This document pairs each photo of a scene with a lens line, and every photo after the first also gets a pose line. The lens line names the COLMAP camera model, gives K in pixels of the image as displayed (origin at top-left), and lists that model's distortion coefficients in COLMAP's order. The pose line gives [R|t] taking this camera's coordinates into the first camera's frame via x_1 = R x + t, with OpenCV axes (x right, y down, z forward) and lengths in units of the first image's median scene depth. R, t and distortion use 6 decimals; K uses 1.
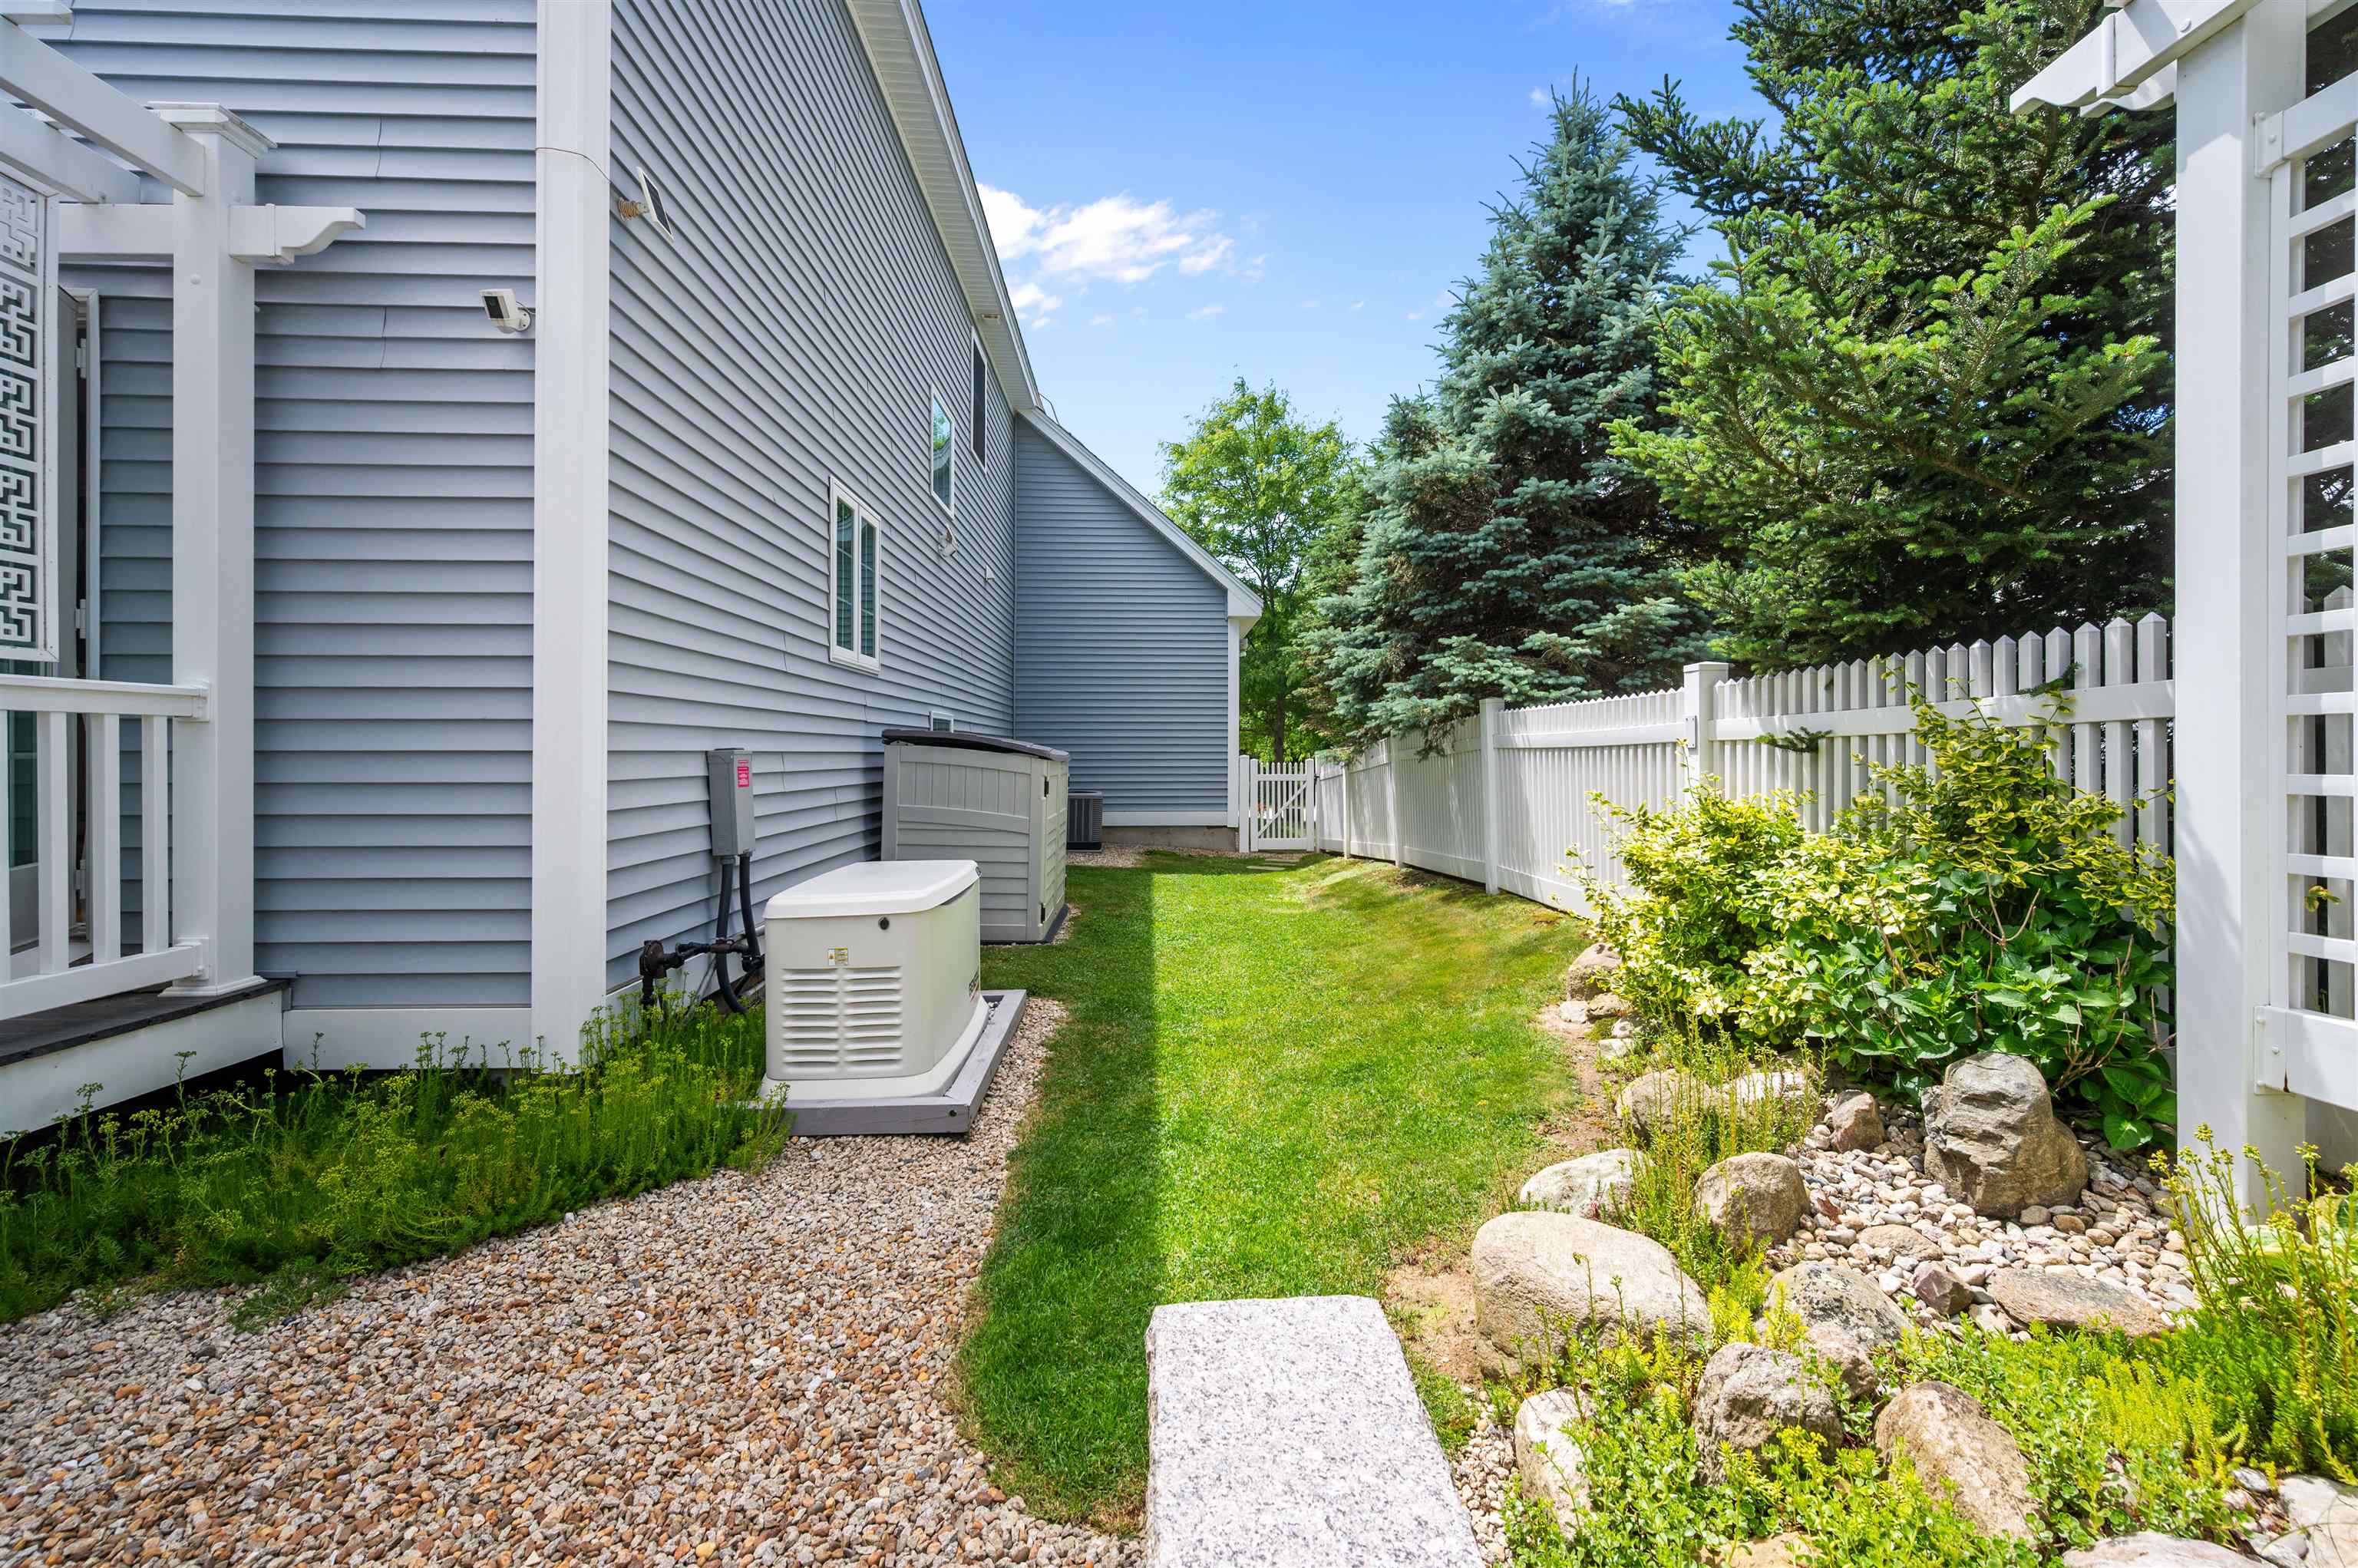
lens RADIAL K [[1007.7, 0, 1215.5], [0, 1007.7, 757.2], [0, 0, 1]] dist [-0.009114, 0.000681]
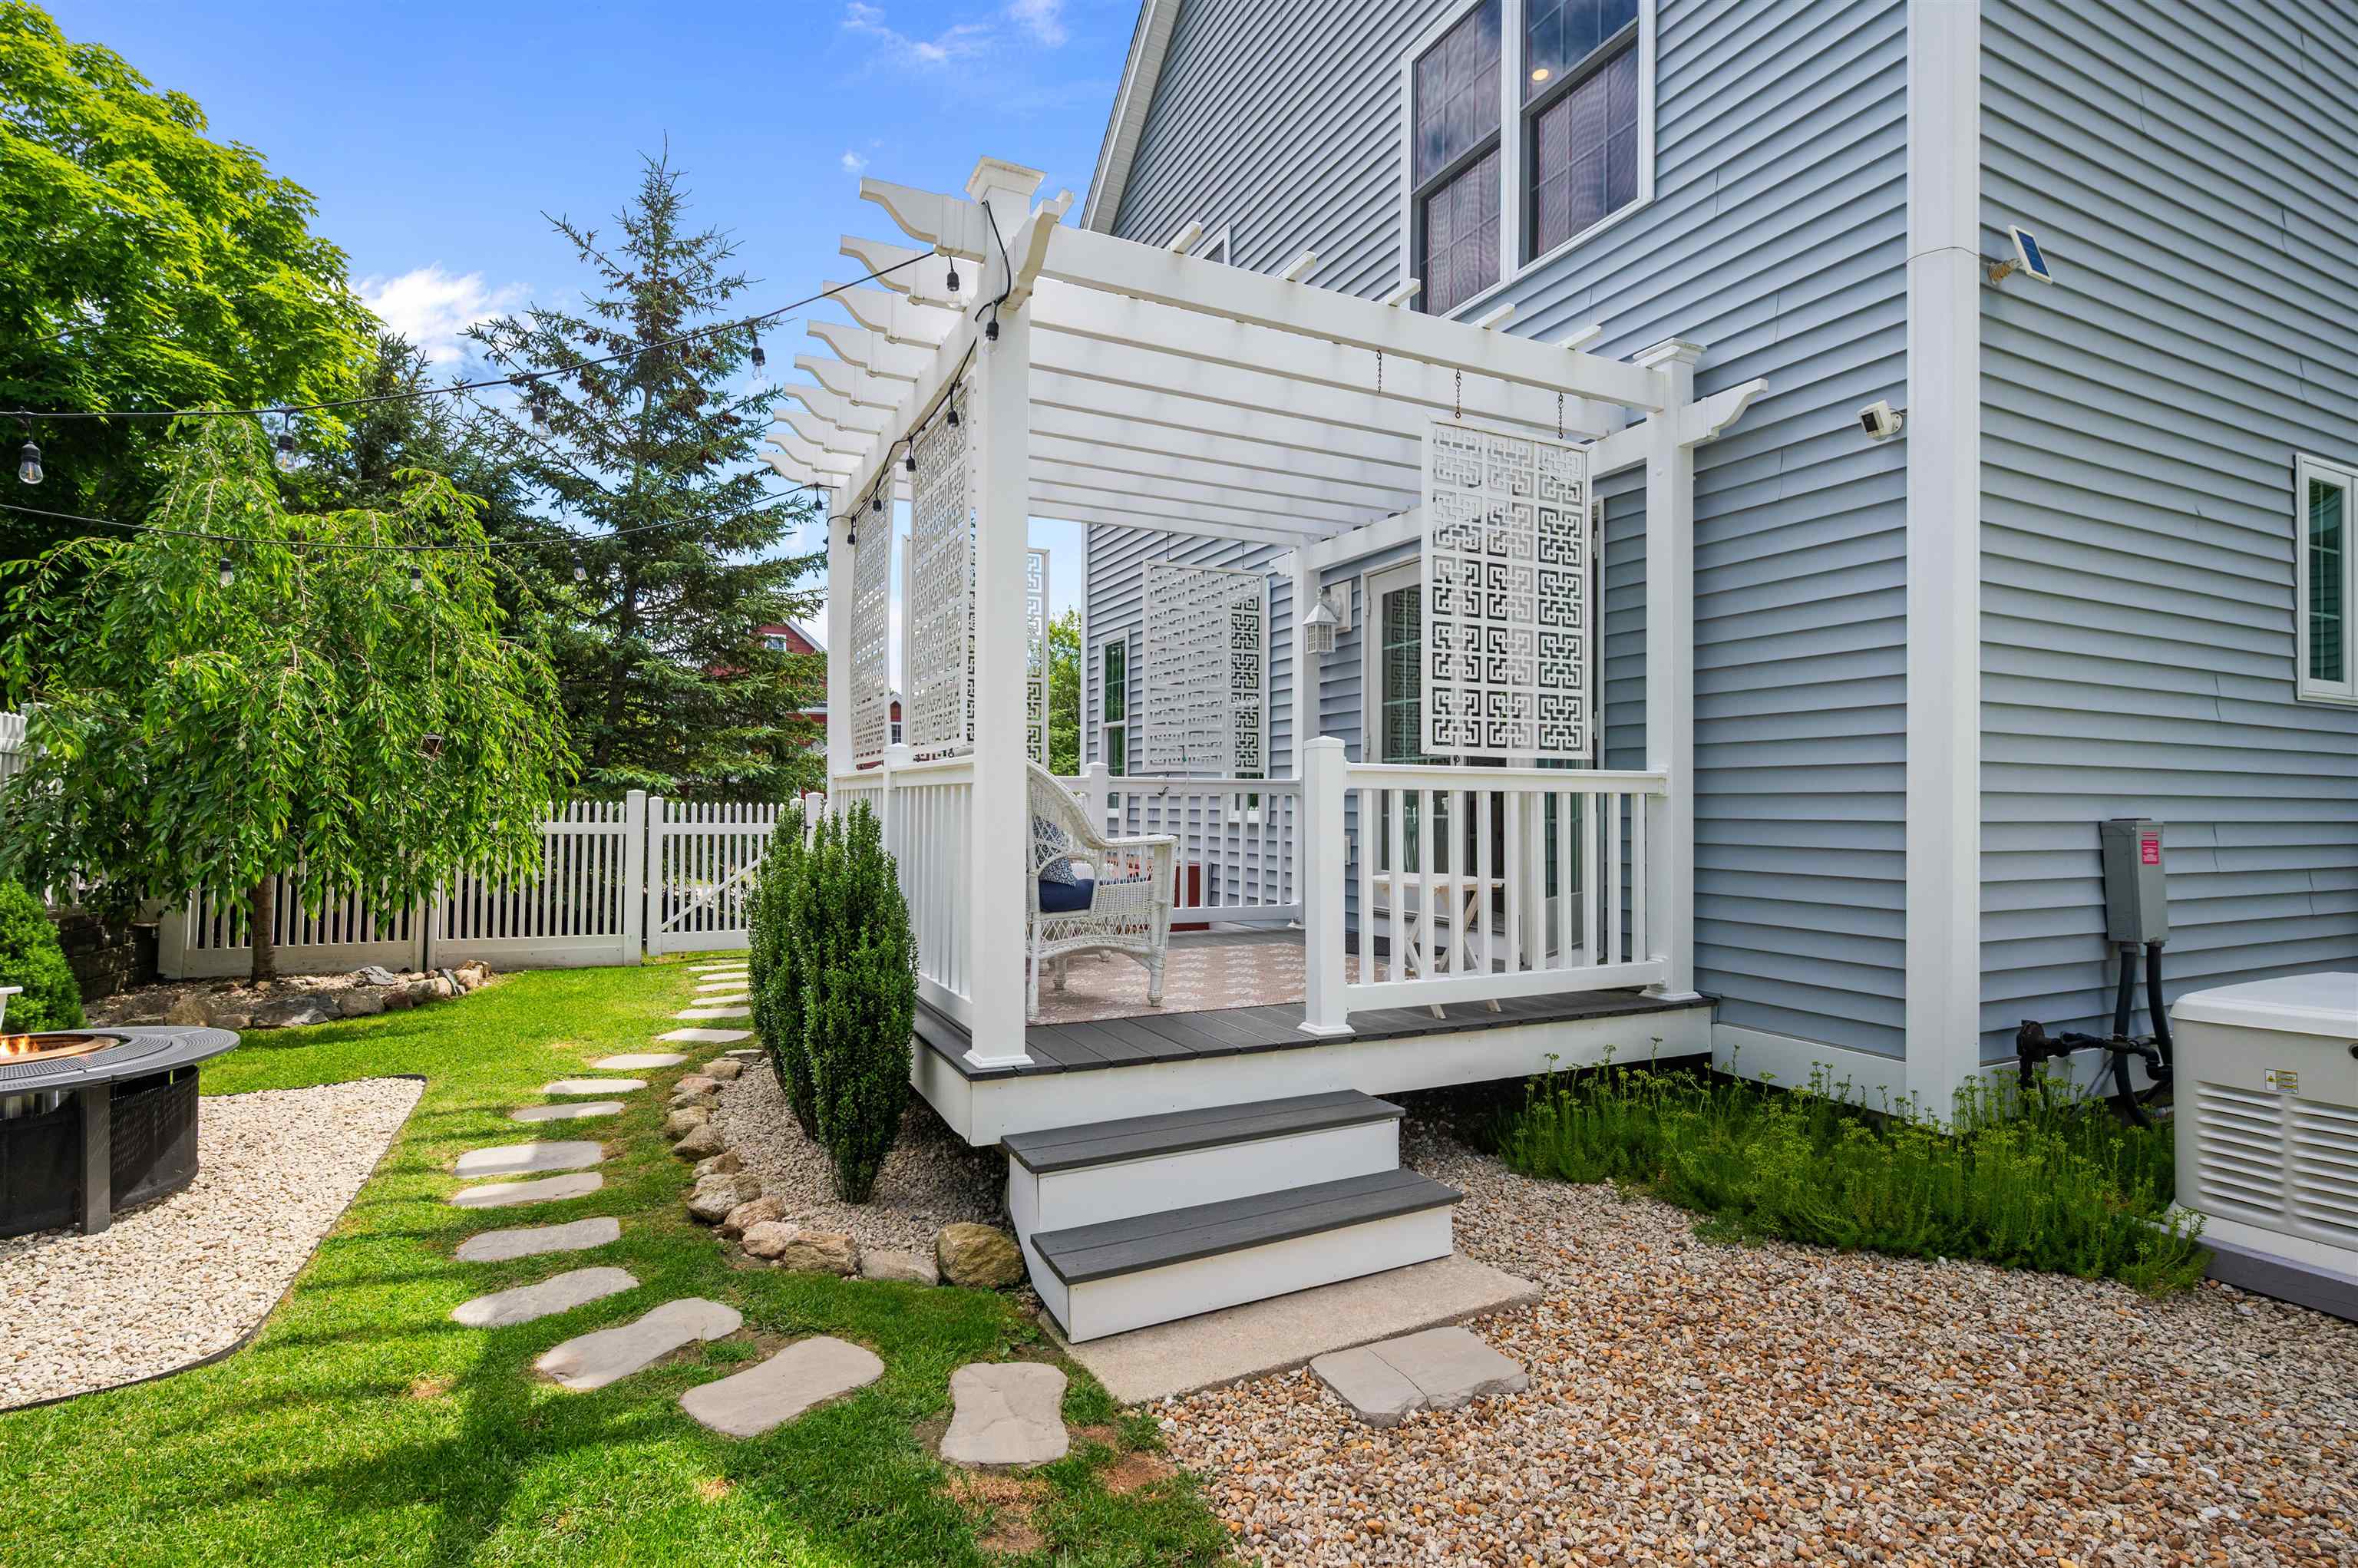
lens RADIAL K [[1135.6, 0, 1187.8], [0, 1135.6, 783.0], [0, 0, 1]] dist [0.003096, 0.001868]
pose [[0.401049, -0.016221, -0.915913, 0.133522], [-0.011263, 0.999680, -0.022637, -0.011693], [0.915987, 0.019394, 0.400738, -0.203716]]
